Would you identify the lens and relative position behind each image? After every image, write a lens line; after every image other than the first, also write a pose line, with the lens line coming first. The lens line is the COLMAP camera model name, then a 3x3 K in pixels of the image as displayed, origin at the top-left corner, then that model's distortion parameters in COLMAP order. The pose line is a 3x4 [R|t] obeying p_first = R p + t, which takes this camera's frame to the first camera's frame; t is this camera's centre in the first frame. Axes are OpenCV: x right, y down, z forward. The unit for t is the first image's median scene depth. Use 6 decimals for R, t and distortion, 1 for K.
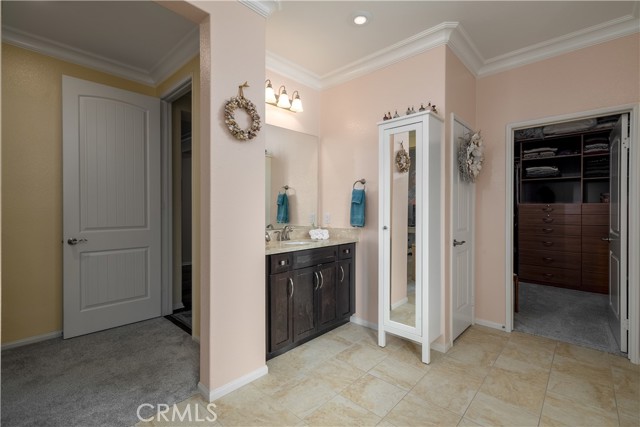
lens RADIAL K [[283.8, 0, 324.4], [0, 283.8, 211.6], [0, 0, 1]] dist [0.002989, 0.000213]
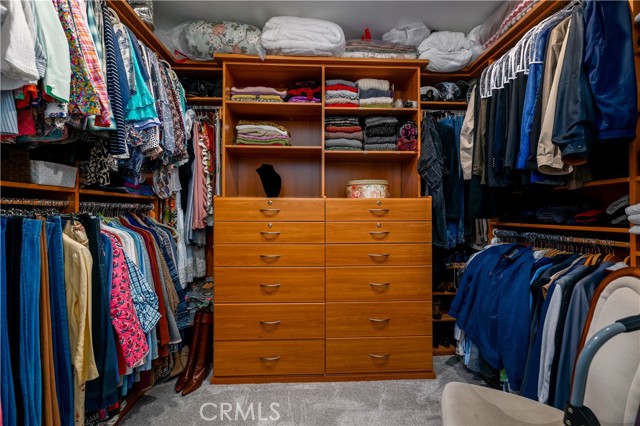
lens RADIAL K [[283.8, 0, 321.3], [0, 283.8, 213.2], [0, 0, 1]] dist [0.002989, 0.000213]
pose [[0.716124, -0.003049, 0.697966, 0.533666], [0.008444, 0.999955, -0.004296, -0.001150], [-0.697922, 0.008970, 0.716118, 0.624144]]
